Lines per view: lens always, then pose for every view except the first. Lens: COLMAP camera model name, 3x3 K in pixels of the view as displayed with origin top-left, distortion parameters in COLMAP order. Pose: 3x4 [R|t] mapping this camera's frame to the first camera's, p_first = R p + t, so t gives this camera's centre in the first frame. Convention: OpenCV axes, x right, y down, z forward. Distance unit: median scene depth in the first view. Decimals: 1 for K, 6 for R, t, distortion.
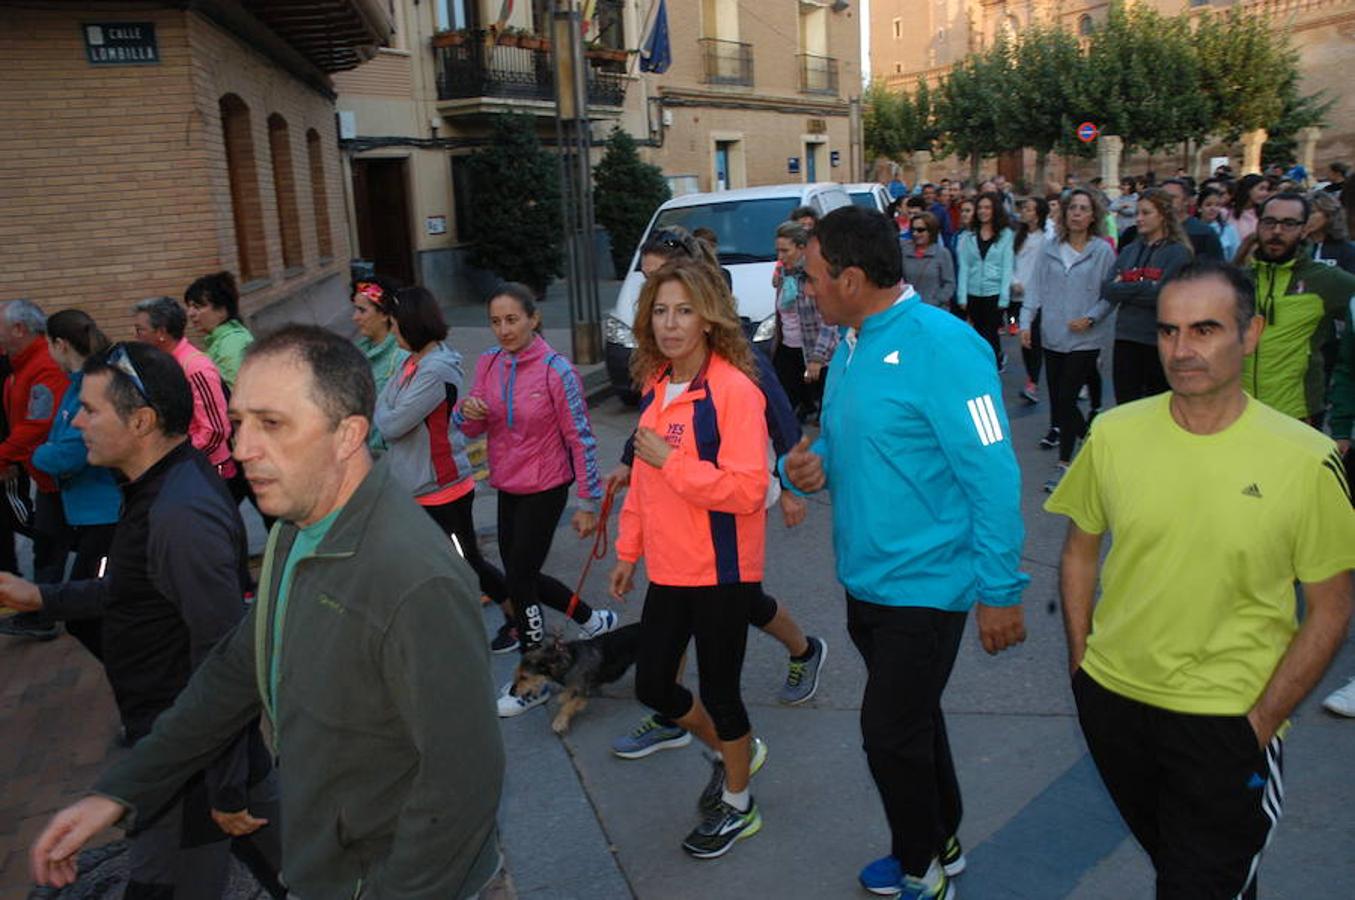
lens RADIAL K [[1053.1, 0, 667.9], [0, 1053.1, 448.1], [0, 0, 1]] dist [-0.177877, 0.171683]
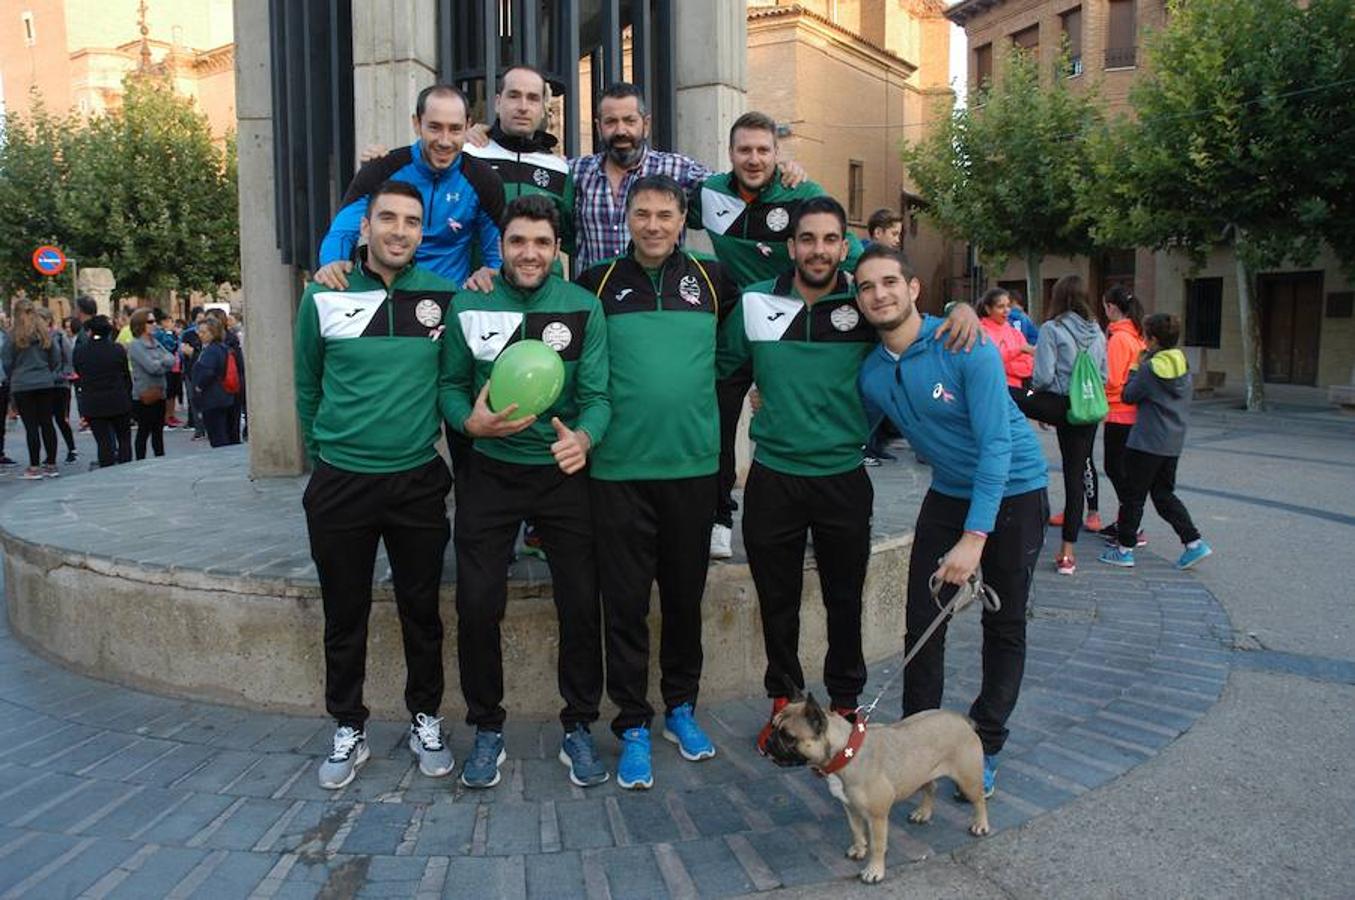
lens RADIAL K [[1053.1, 0, 667.9], [0, 1053.1, 448.1], [0, 0, 1]] dist [-0.177877, 0.171683]
pose [[0.808843, -0.020250, 0.587675, 0.403715], [0.103034, 0.988826, -0.107738, -0.090000], [-0.578927, 0.147694, 0.801892, 0.298489]]
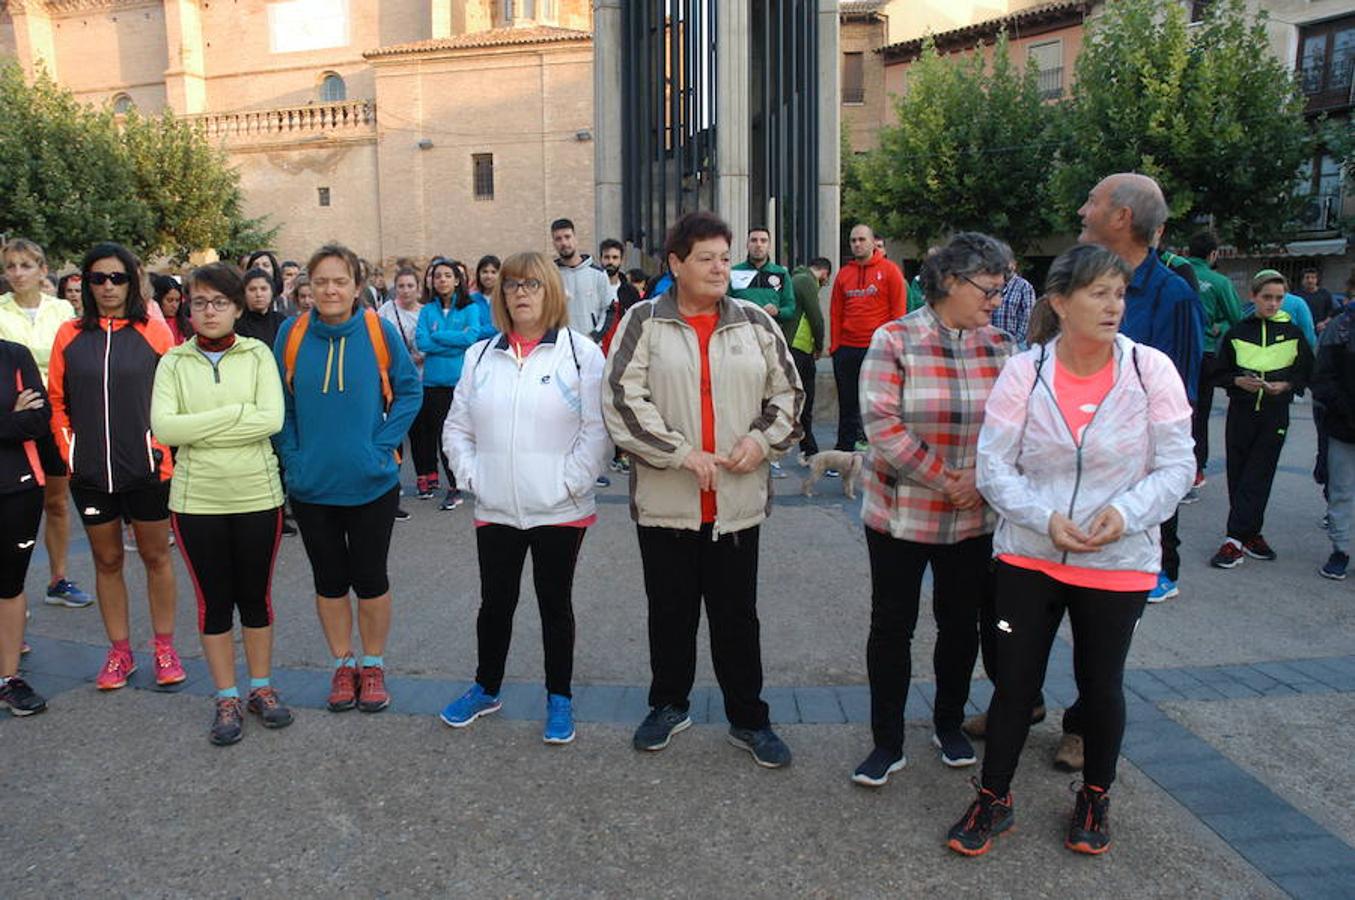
lens RADIAL K [[1053.1, 0, 667.9], [0, 1053.1, 448.1], [0, 0, 1]] dist [-0.177877, 0.171683]
pose [[0.589249, -0.065879, 0.805261, 0.130926], [0.167104, 0.985057, -0.041690, -0.058417], [-0.790482, 0.159128, 0.591453, 0.248707]]
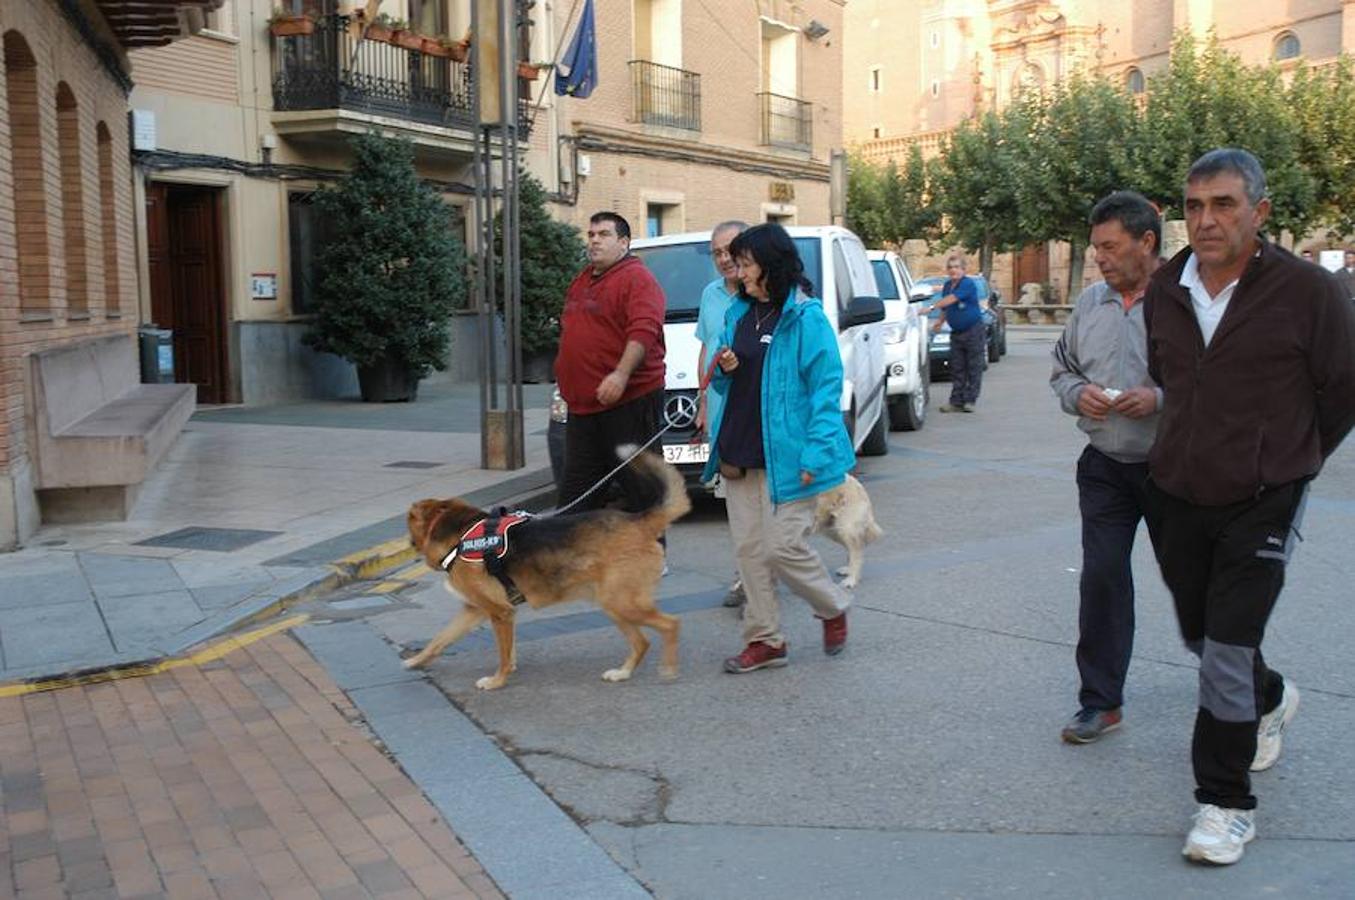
lens RADIAL K [[1501.6, 0, 666.2], [0, 1501.6, 450.2], [0, 0, 1]] dist [-0.088386, 0.304909]
pose [[0.995639, 0.030844, 0.088038, -0.022841], [-0.017782, 0.989204, -0.145465, 0.020333], [-0.091575, 0.143265, 0.985439, 0.001598]]
